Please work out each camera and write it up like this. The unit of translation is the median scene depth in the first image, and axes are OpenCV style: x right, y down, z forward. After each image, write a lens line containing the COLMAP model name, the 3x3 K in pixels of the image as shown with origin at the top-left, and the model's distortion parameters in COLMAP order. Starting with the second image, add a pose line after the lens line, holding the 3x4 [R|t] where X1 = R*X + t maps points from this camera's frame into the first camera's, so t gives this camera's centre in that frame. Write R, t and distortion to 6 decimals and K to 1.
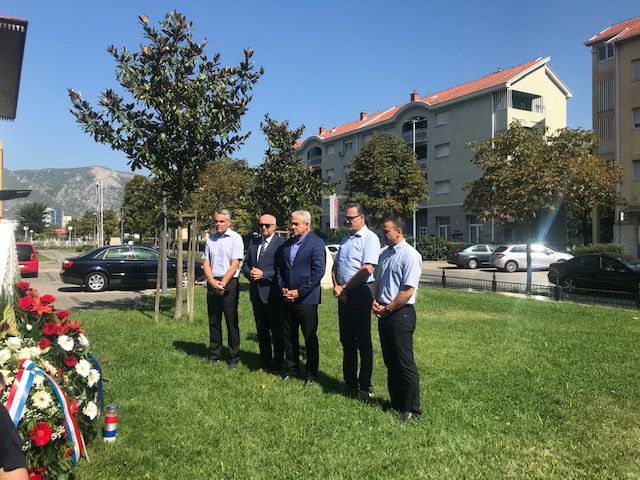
lens RADIAL K [[541.1, 0, 320.0], [0, 541.1, 240.0], [0, 0, 1]] dist [0.001957, 0.004993]
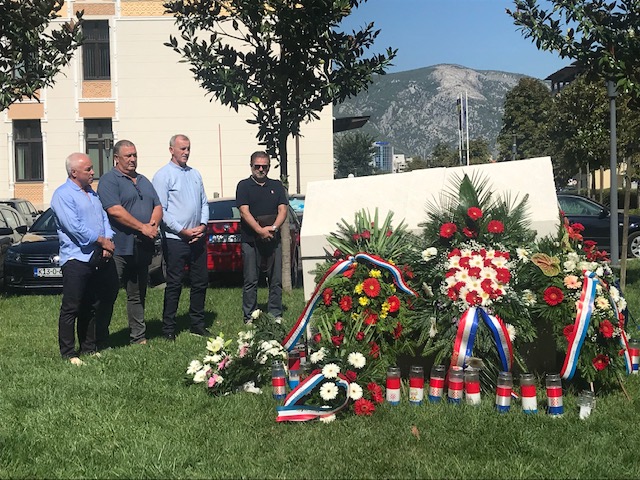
lens RADIAL K [[1007.2, 0, 320.0], [0, 1007.2, 240.0], [0, 0, 1]] dist [-0.012976, -0.113330]
pose [[0.867416, 0.002443, -0.497577, 0.012612], [0.021461, 0.998874, 0.042317, 0.016217], [0.497120, -0.047385, 0.866387, -0.372631]]
